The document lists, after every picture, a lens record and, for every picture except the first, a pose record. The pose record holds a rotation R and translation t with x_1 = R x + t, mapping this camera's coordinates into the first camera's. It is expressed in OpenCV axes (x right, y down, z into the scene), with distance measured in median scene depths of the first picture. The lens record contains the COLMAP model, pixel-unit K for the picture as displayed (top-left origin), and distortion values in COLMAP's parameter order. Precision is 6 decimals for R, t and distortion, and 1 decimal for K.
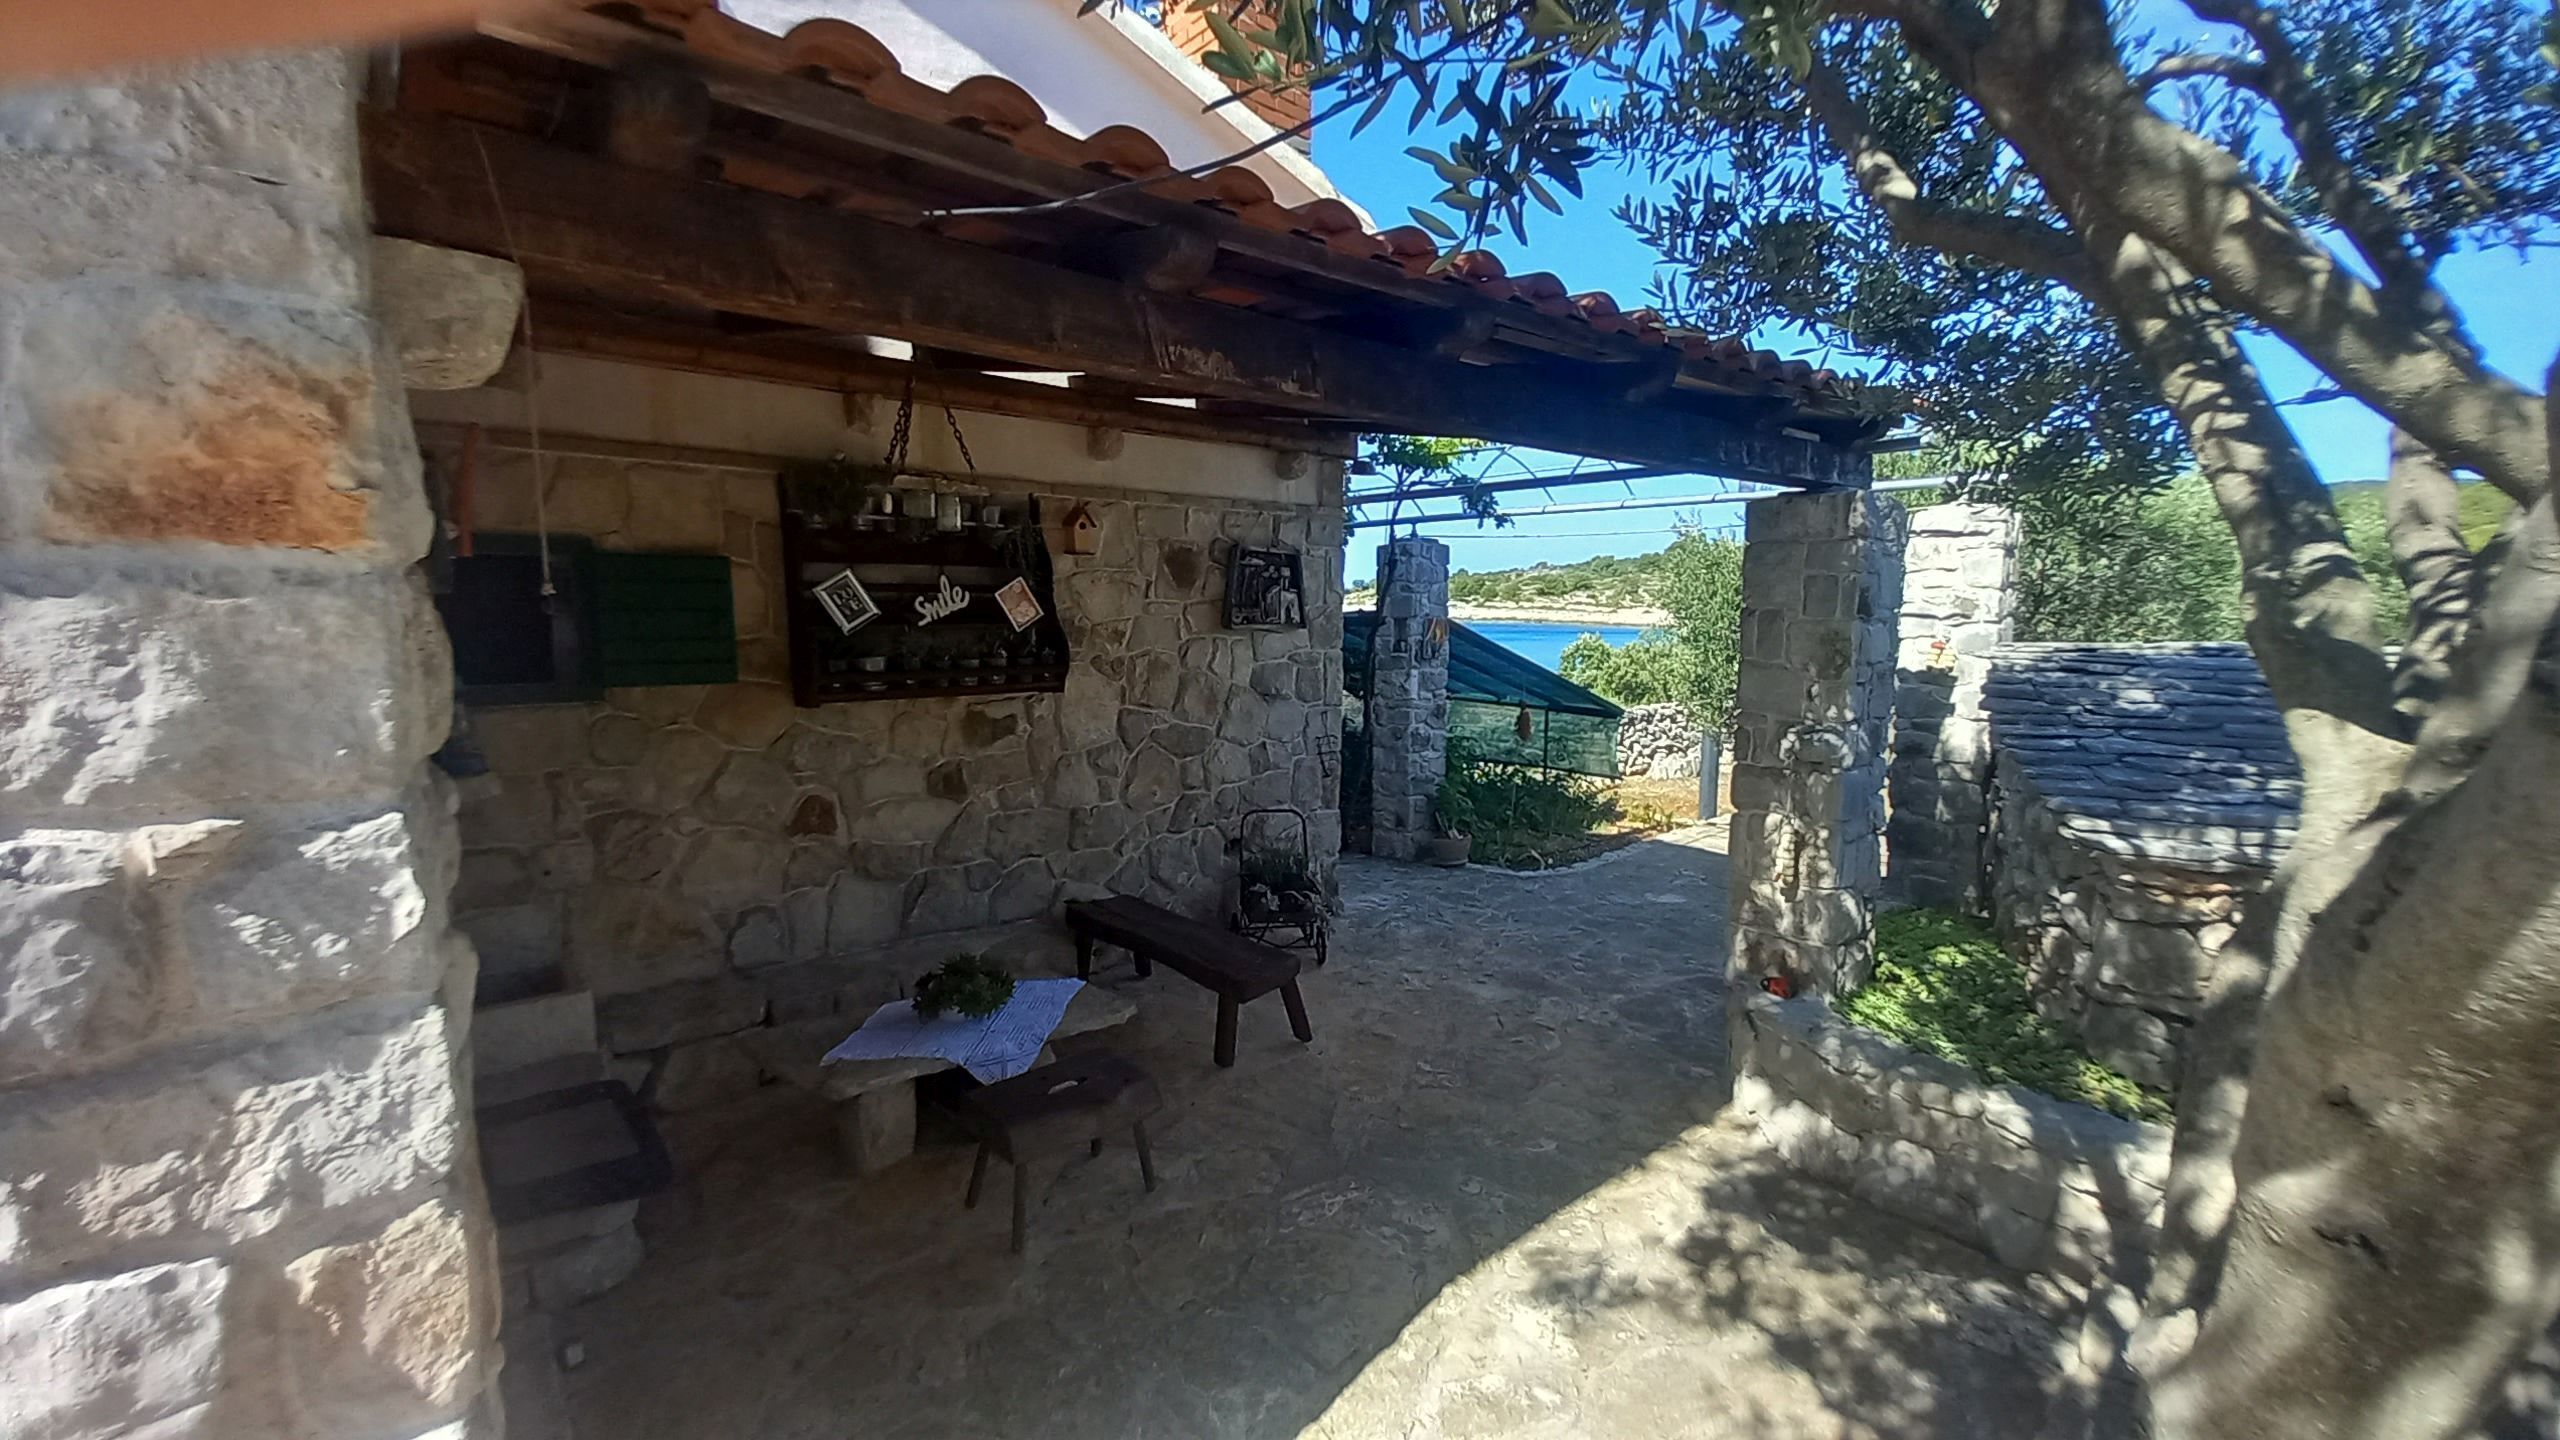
lens RADIAL K [[1003.5, 0, 1310.7], [0, 1003.5, 728.7], [0, 0, 1]] dist [-0.001463, -0.000339]
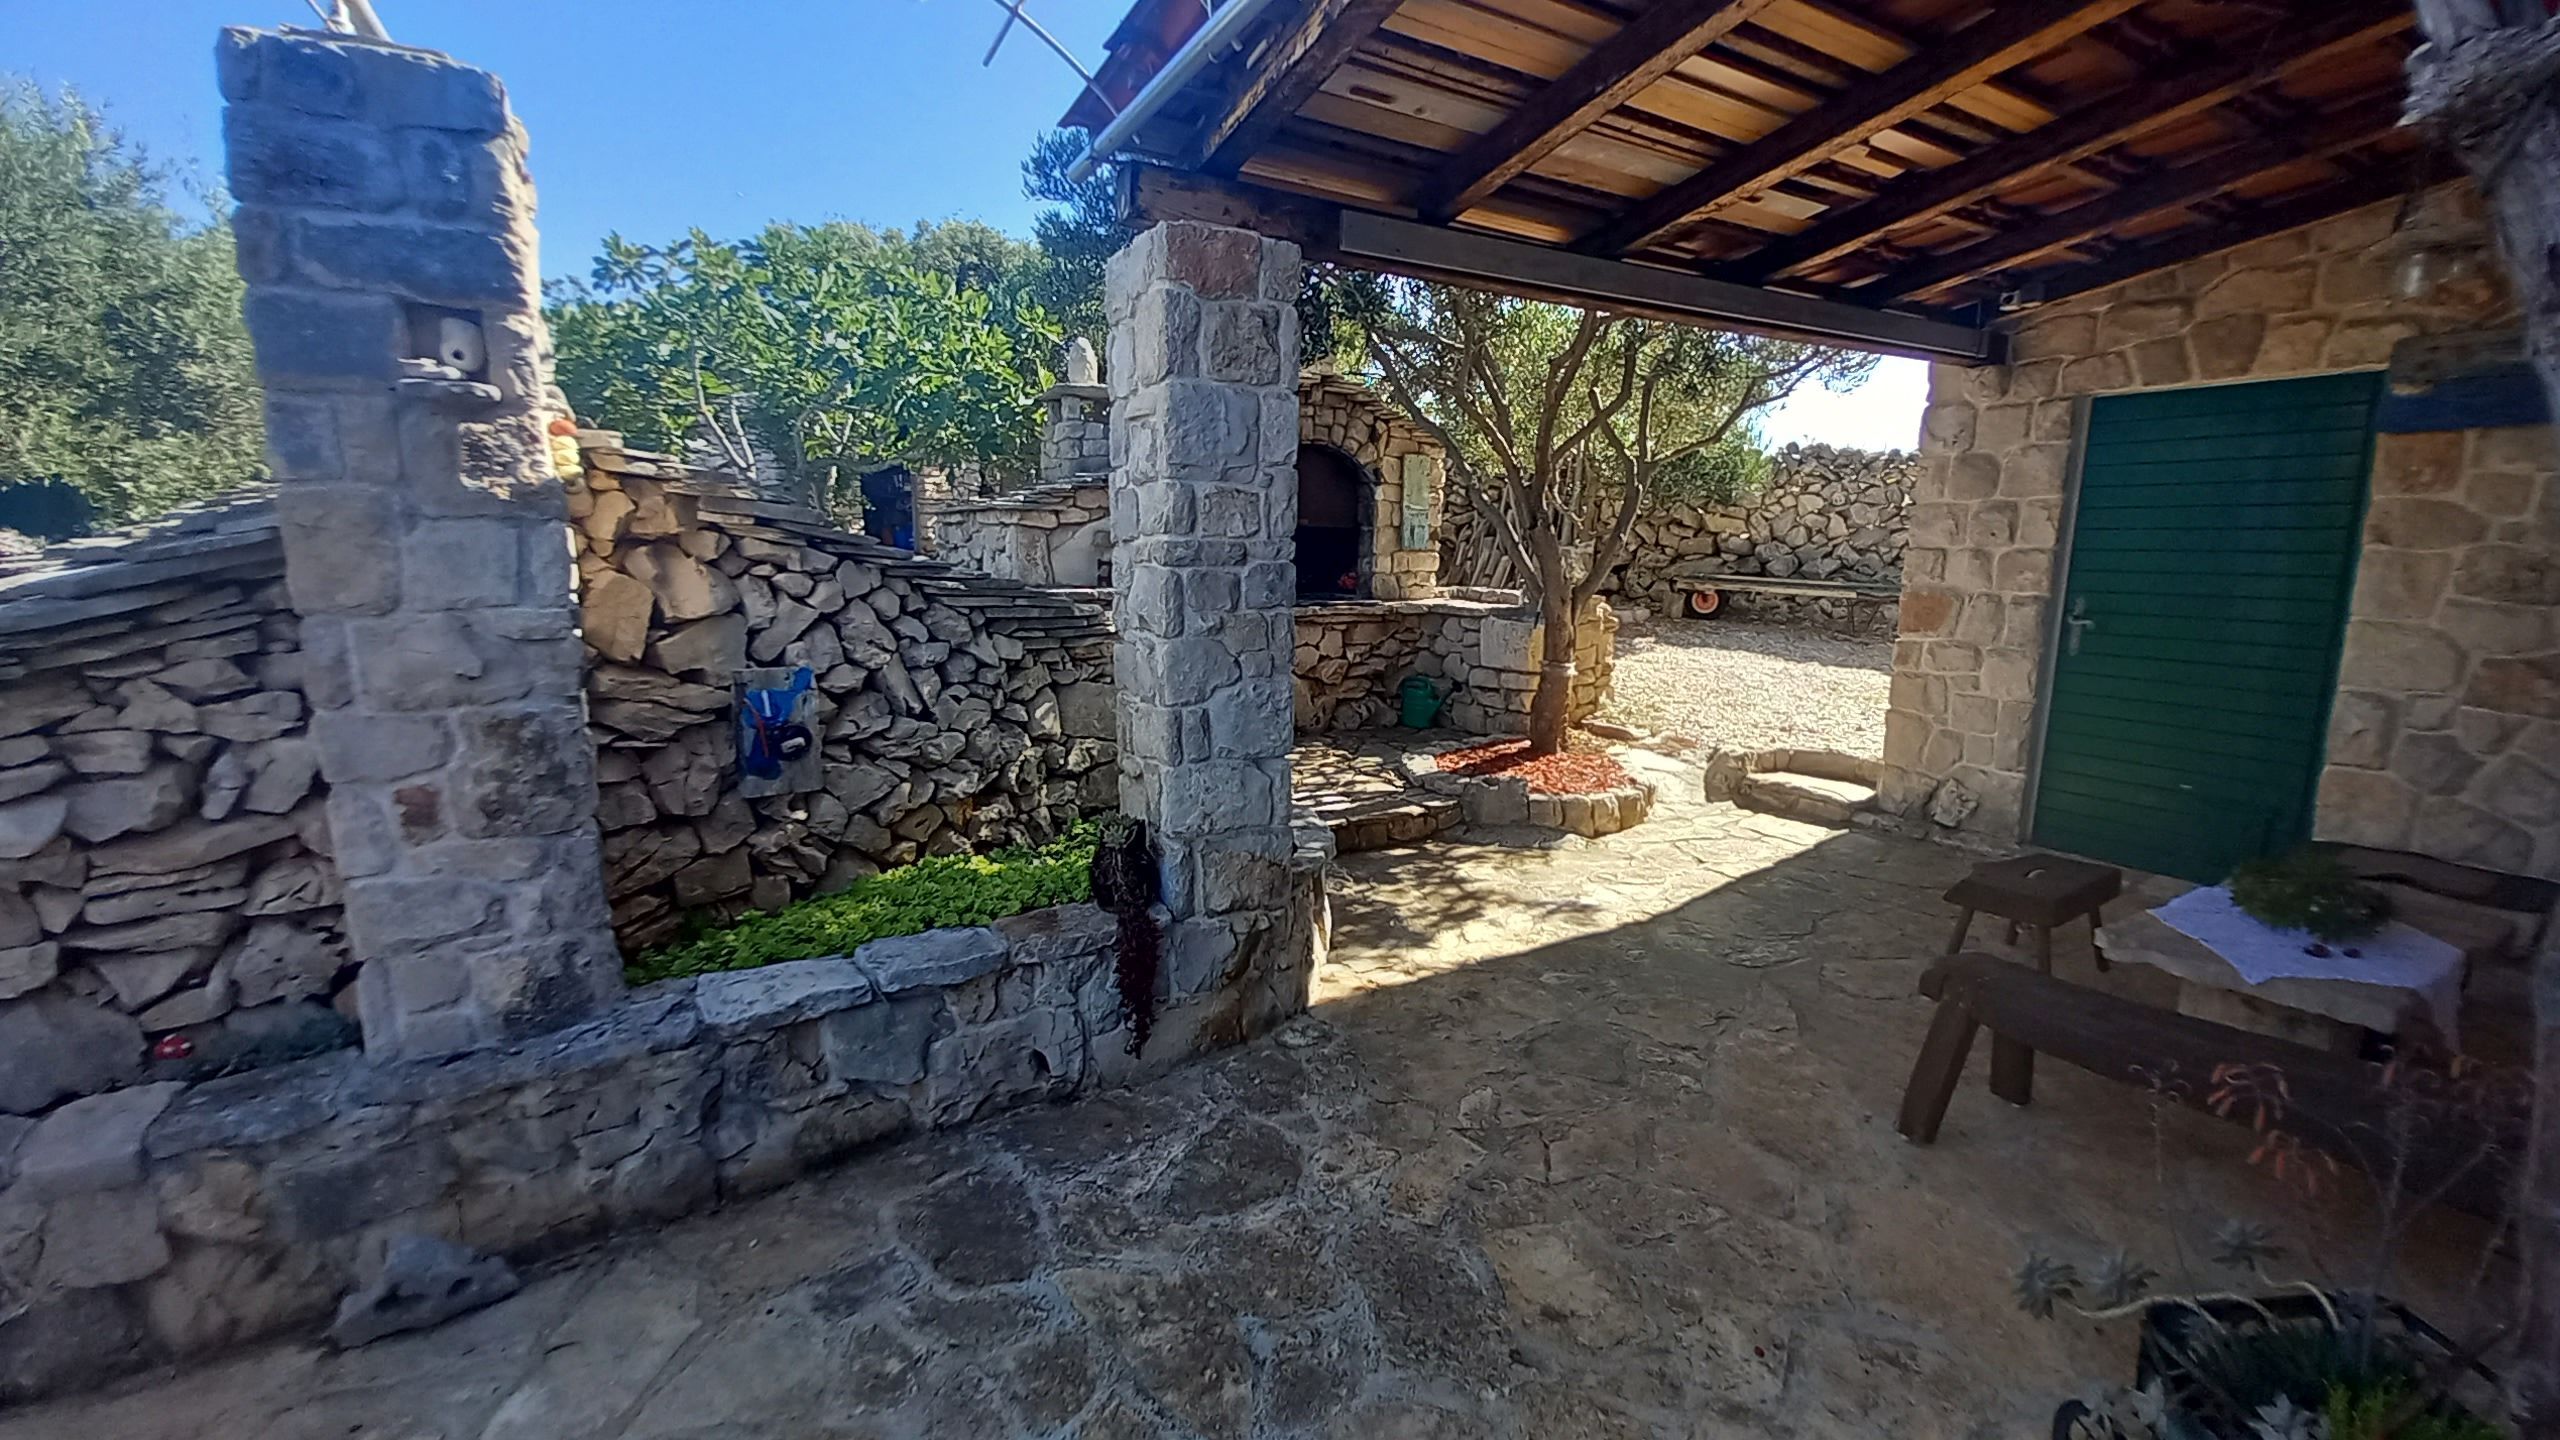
lens RADIAL K [[1003.5, 0, 1310.7], [0, 1003.5, 728.7], [0, 0, 1]] dist [-0.001463, -0.000339]
pose [[-0.978565, -0.050540, 0.199640, 0.318988], [0.012150, 0.953561, 0.300955, -0.131106], [-0.205579, 0.296930, -0.932507, 2.135110]]
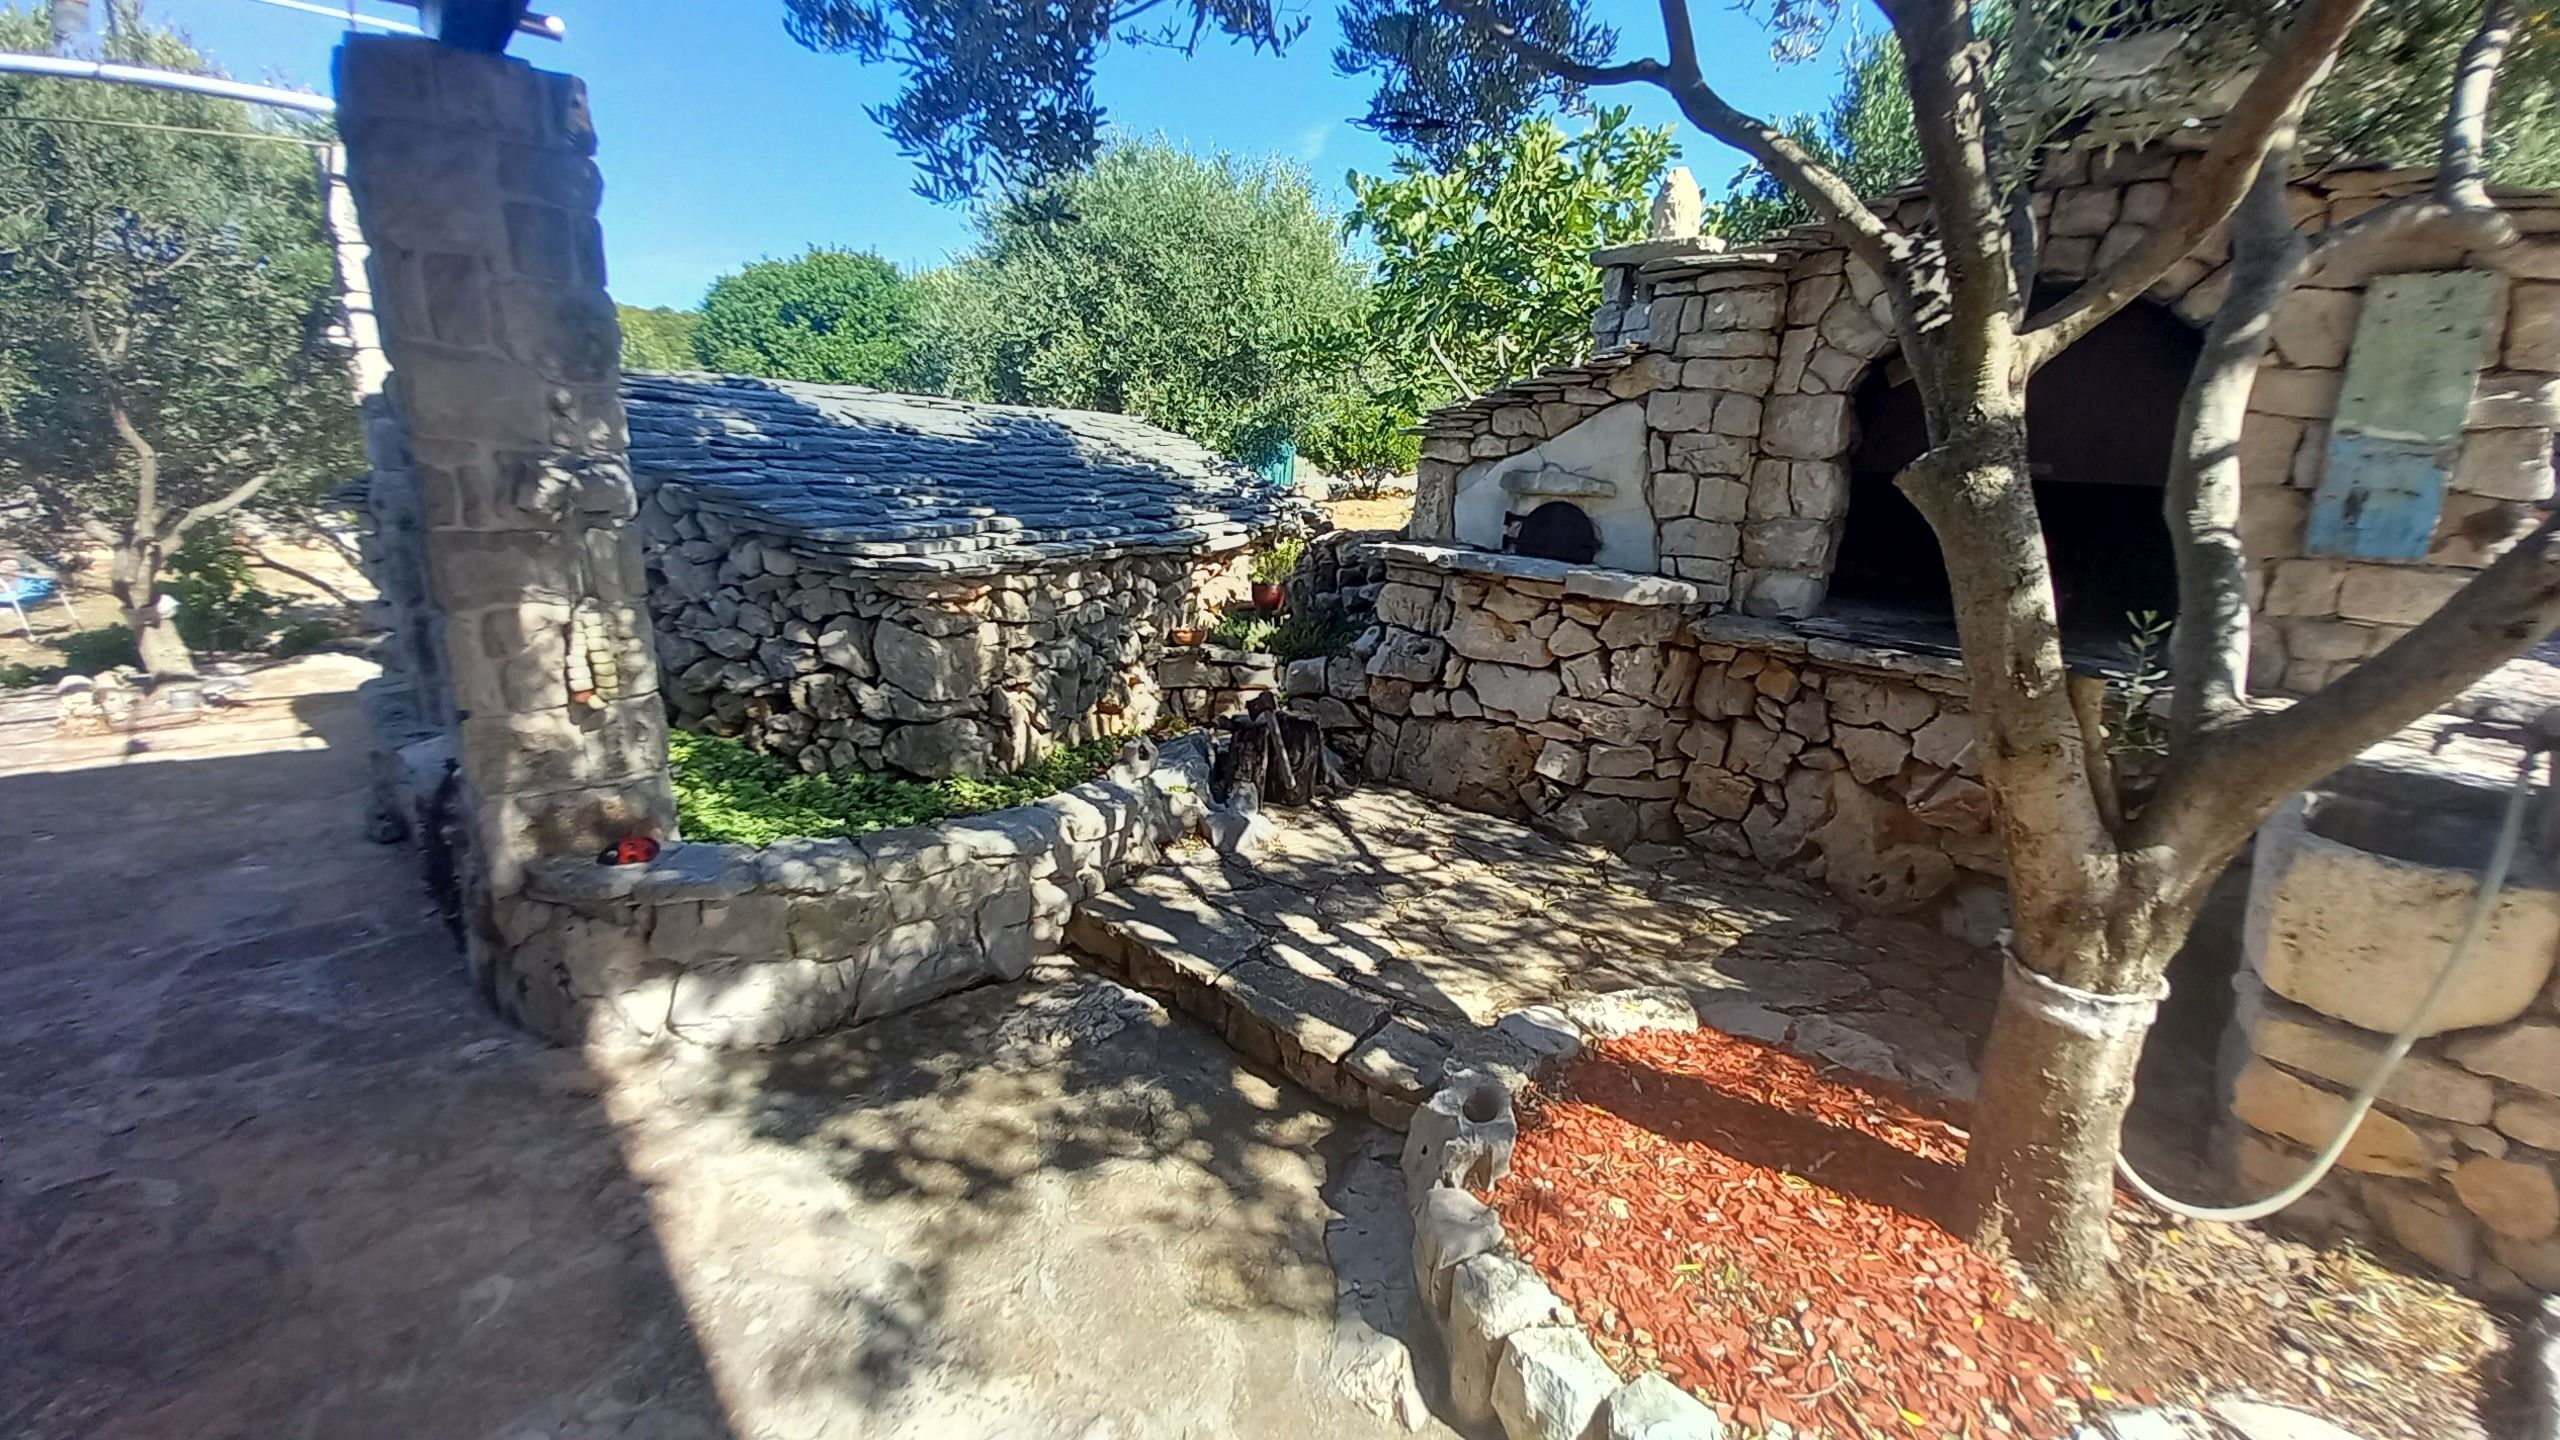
lens RADIAL K [[1003.5, 0, 1310.7], [0, 1003.5, 728.7], [0, 0, 1]] dist [-0.001463, -0.000339]
pose [[-0.026118, -0.267544, 0.963192, -0.221436], [0.072962, 0.960440, 0.268758, 0.032758], [-0.996993, 0.077295, -0.005564, 0.634246]]
